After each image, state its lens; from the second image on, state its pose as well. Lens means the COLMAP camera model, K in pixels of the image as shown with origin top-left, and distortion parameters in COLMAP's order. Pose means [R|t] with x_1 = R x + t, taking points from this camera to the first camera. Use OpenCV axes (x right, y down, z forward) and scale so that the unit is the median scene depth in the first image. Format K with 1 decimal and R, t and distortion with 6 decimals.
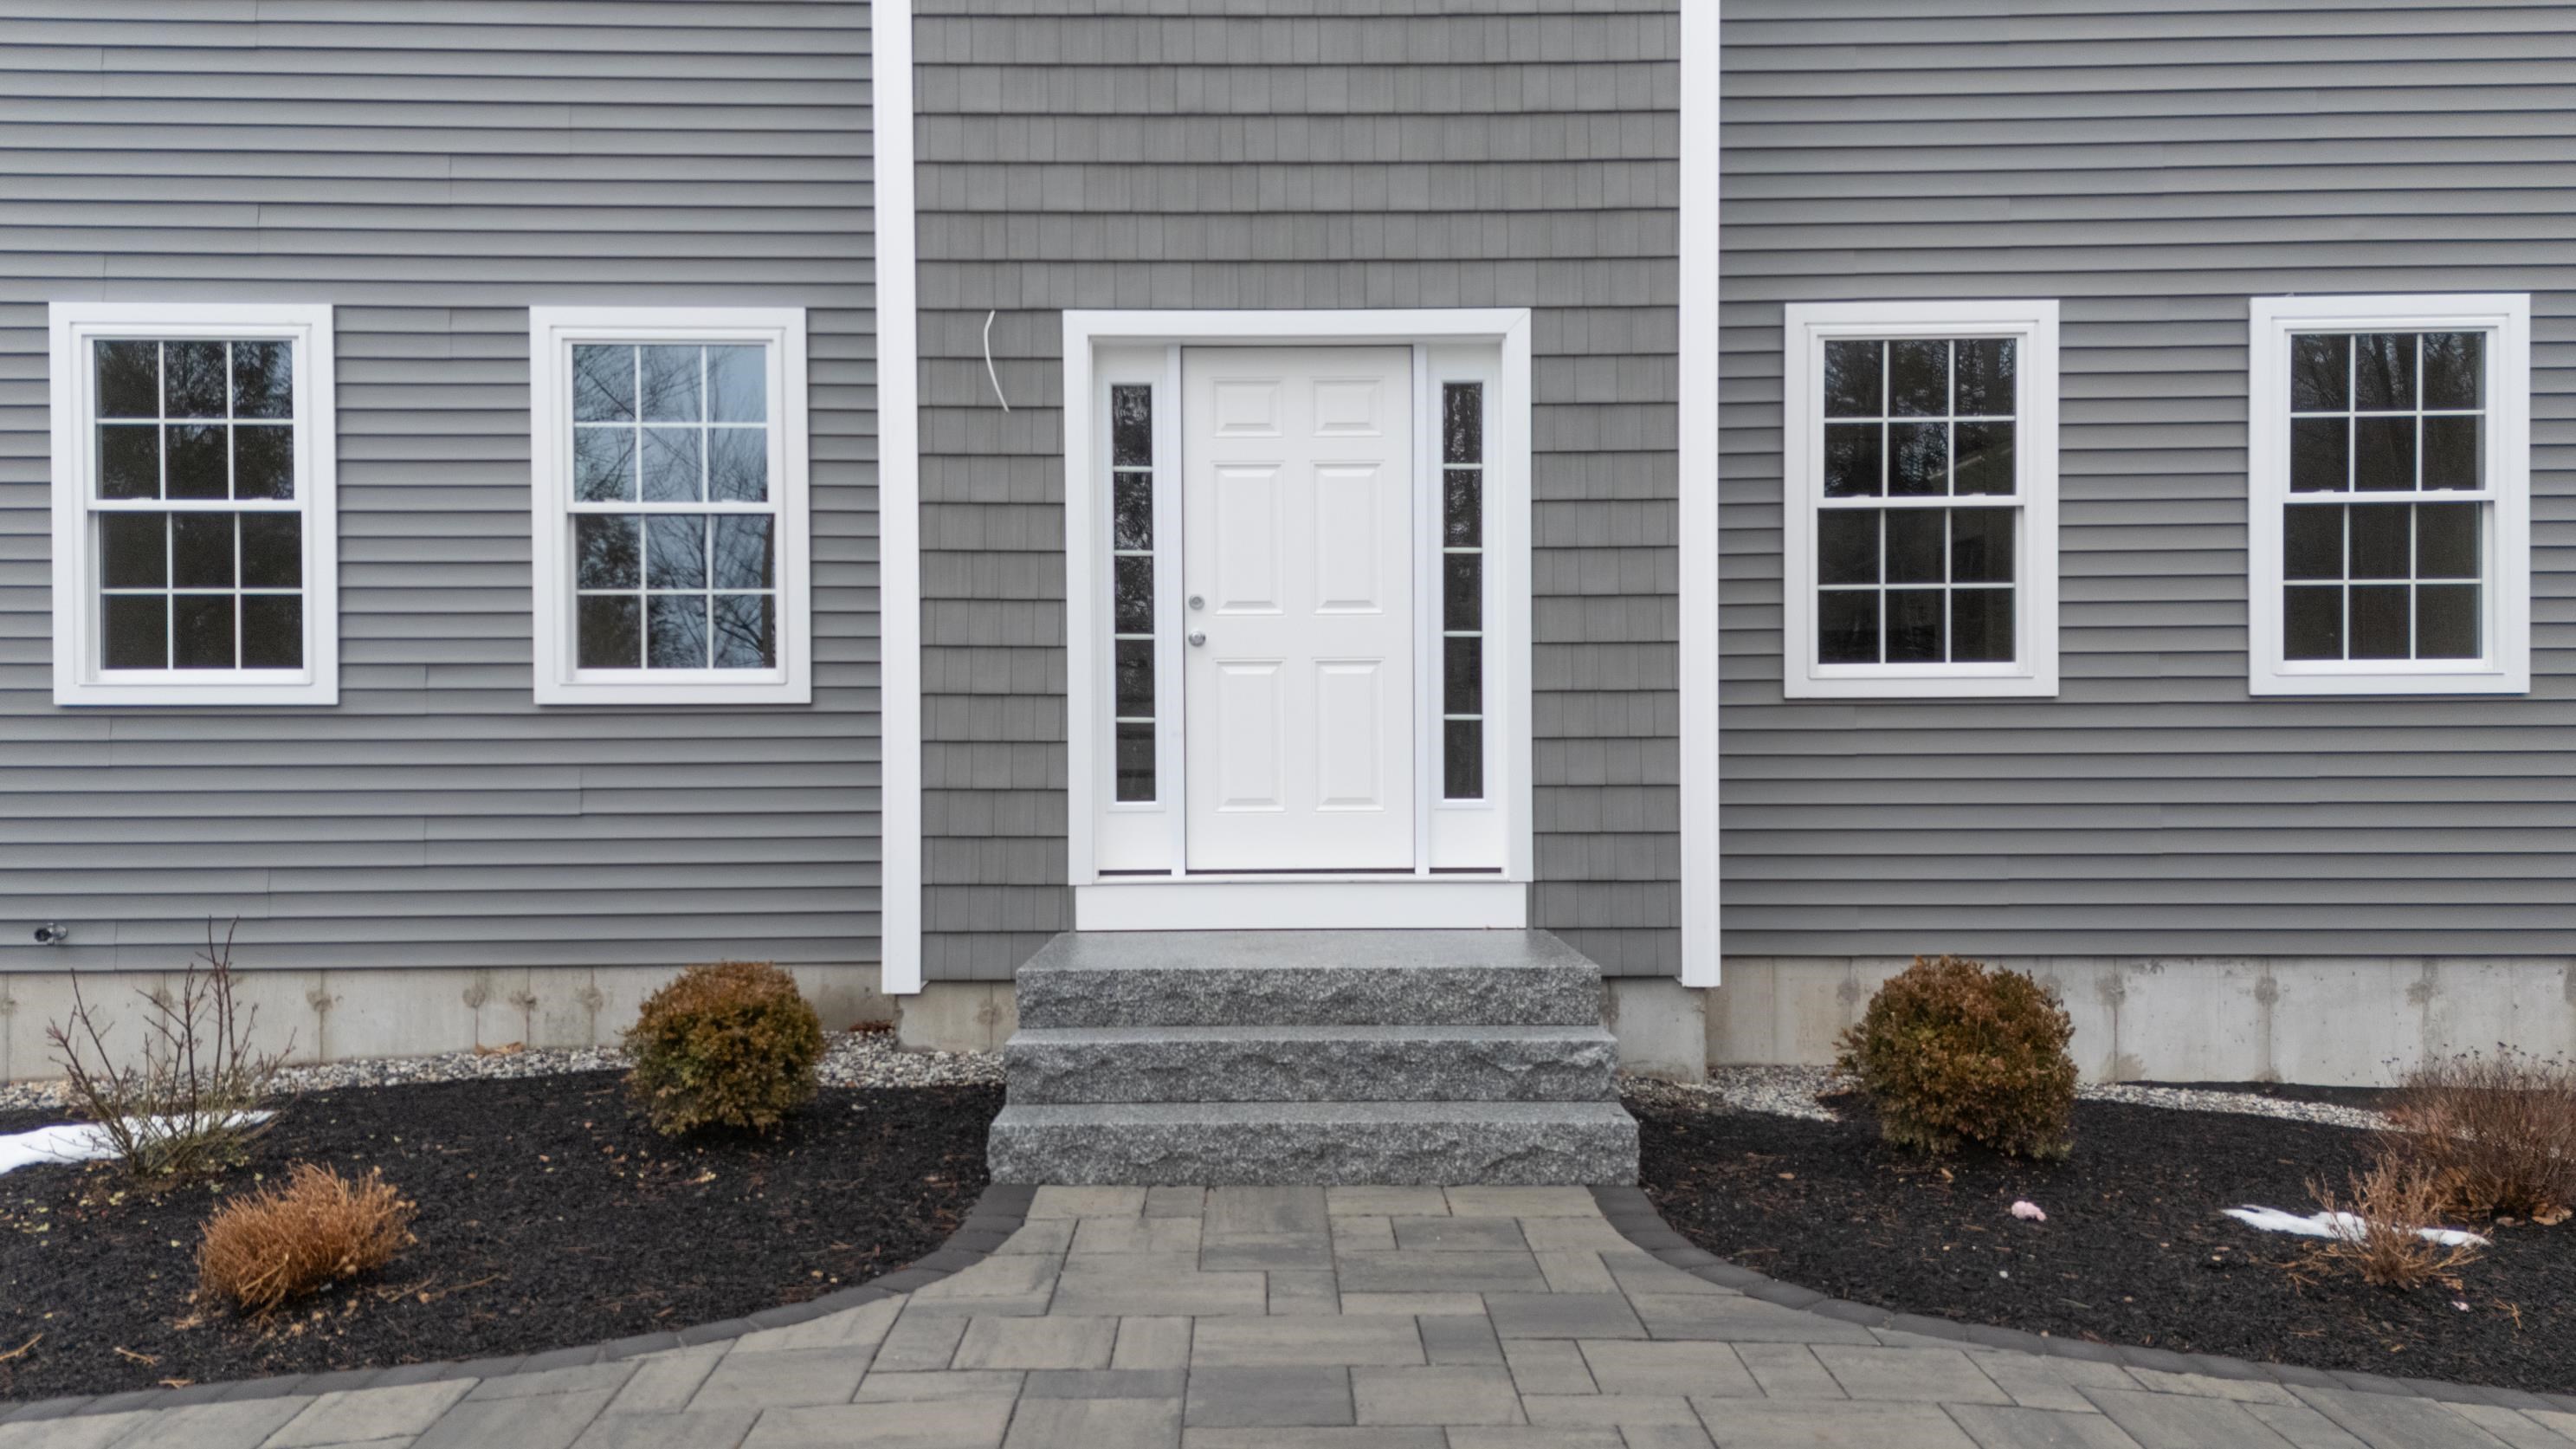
lens RADIAL K [[1942.5, 0, 1288.0], [0, 1942.5, 724.5], [0, 0, 1]] dist [0.094494, -0.092866]
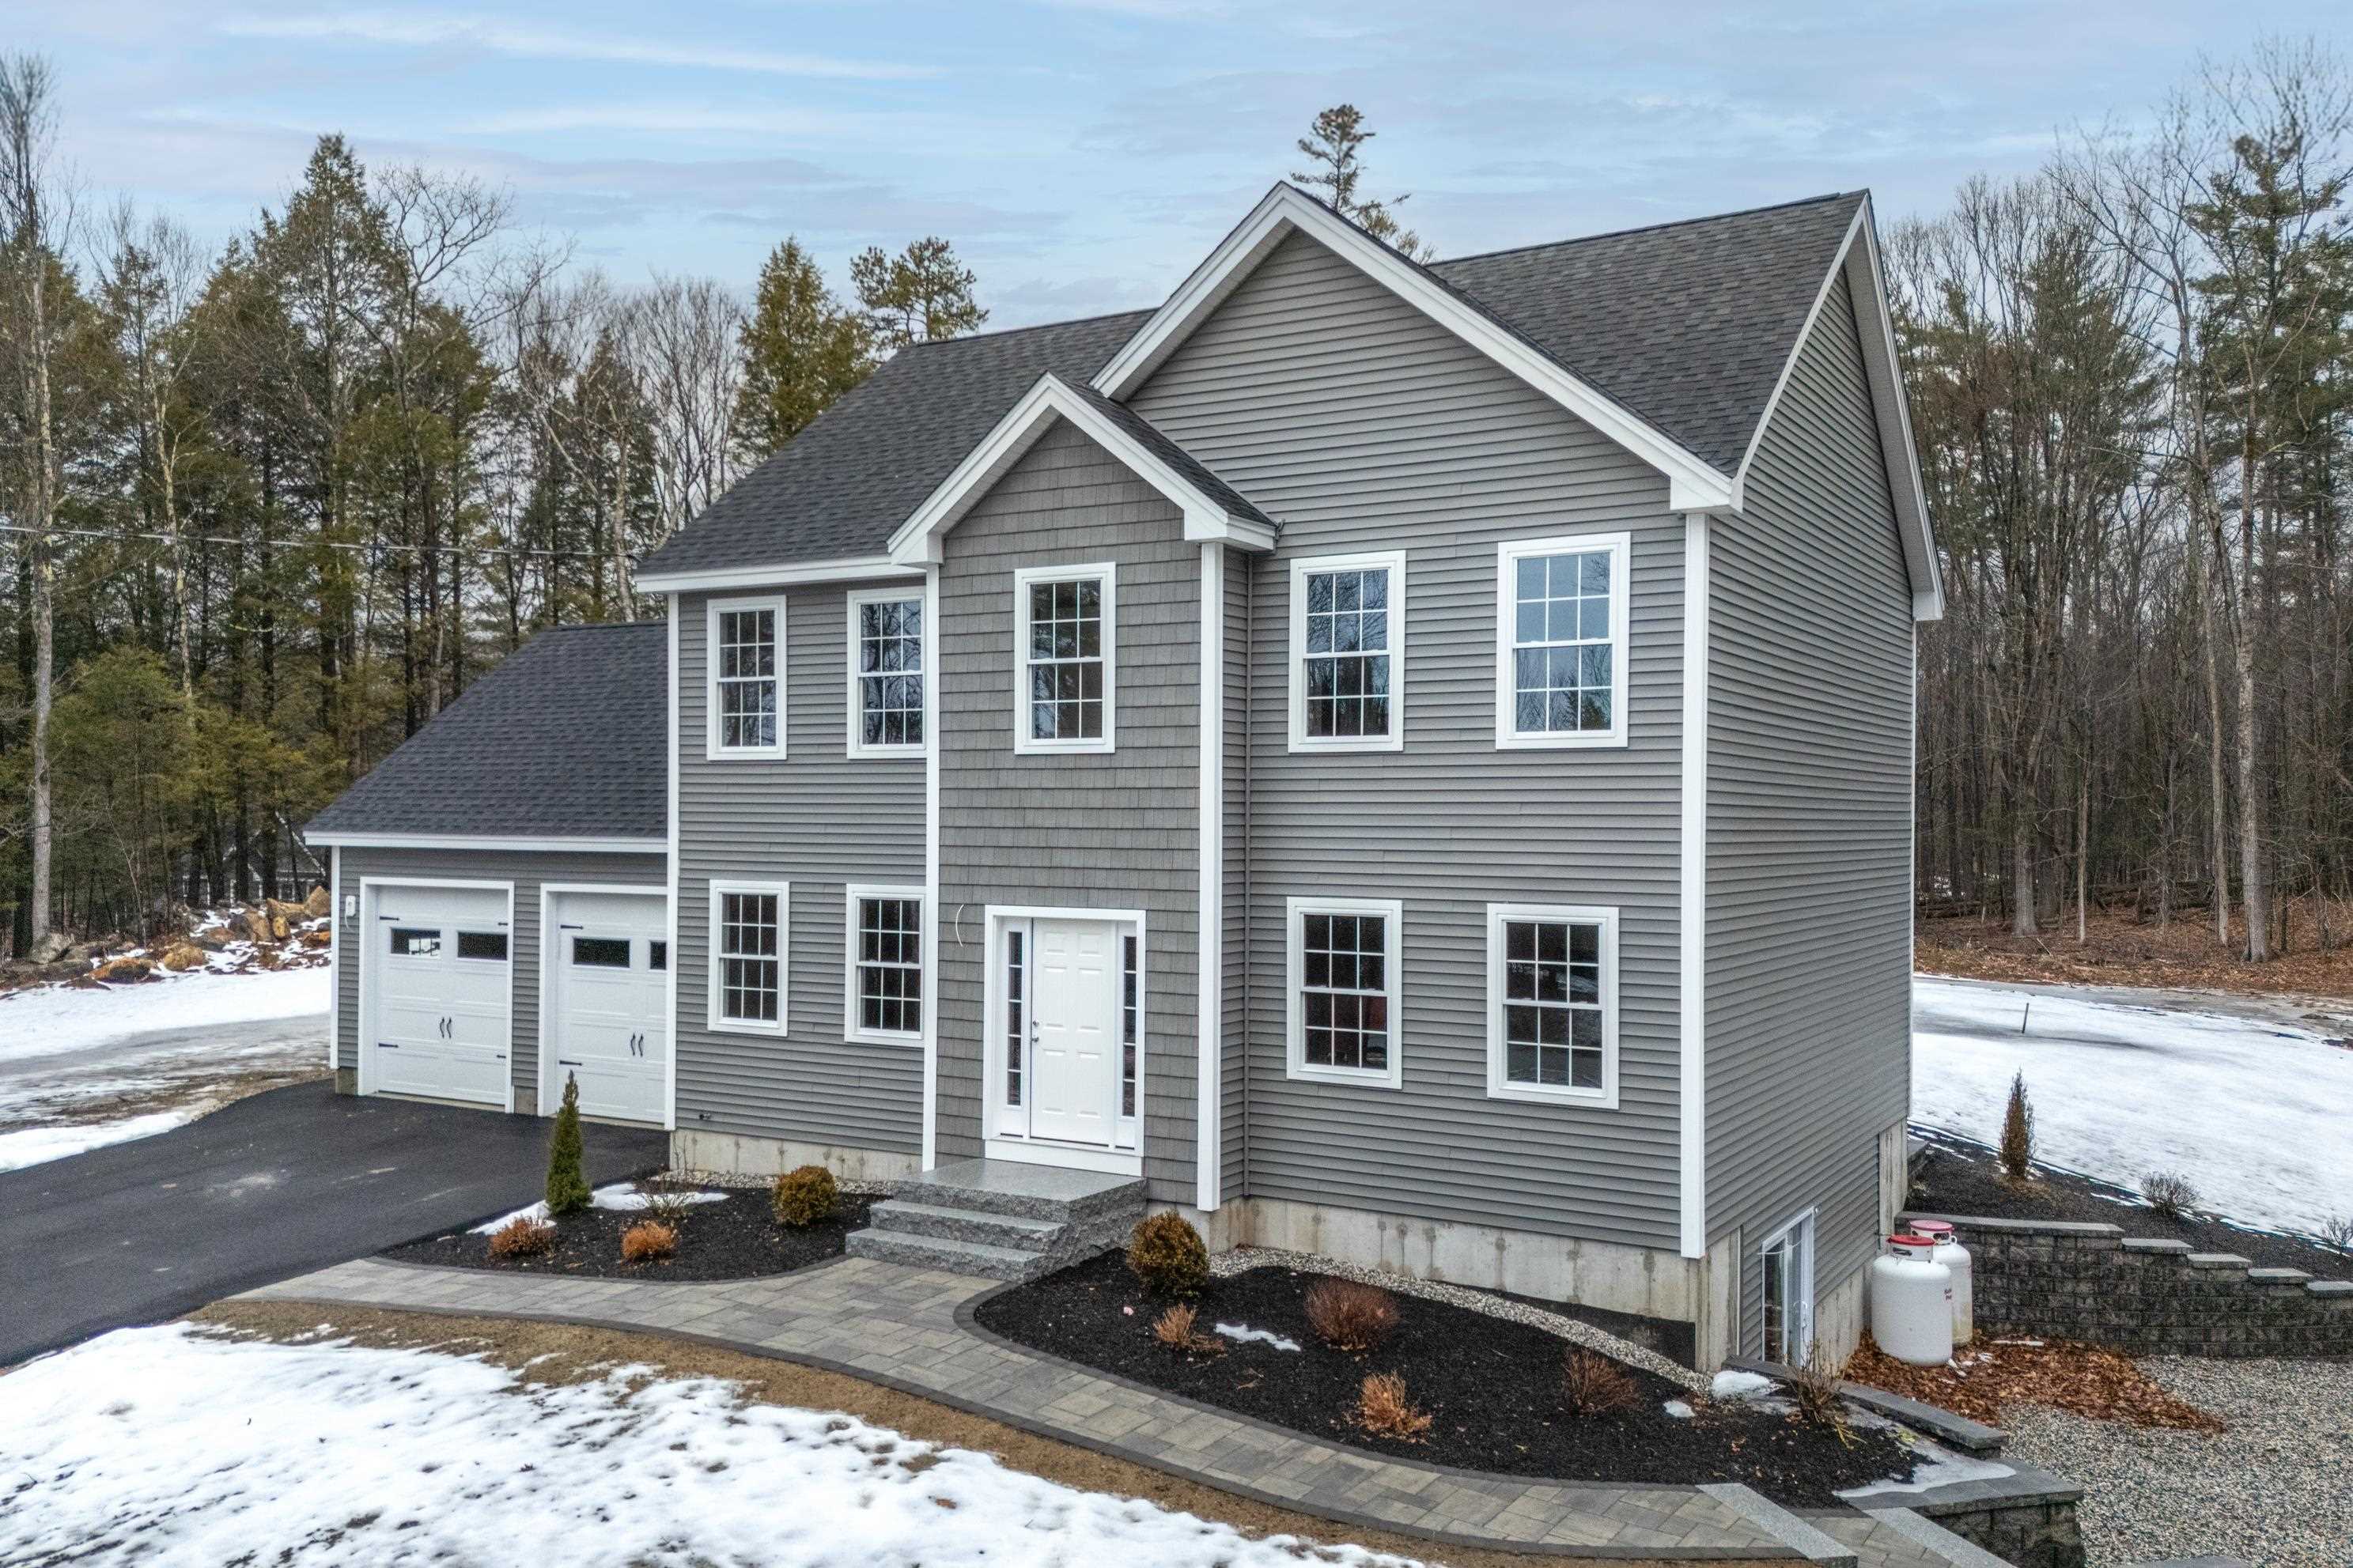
lens RADIAL K [[1807.1, 0, 1176.5], [0, 1807.1, 784.0], [0, 0, 1]] dist [0.083951, -0.002628]
pose [[0.857813, -0.001482, -0.513959, 1.265727], [-0.011525, 0.999689, -0.022119, -0.315293], [0.513832, 0.024898, 0.857529, -0.844993]]
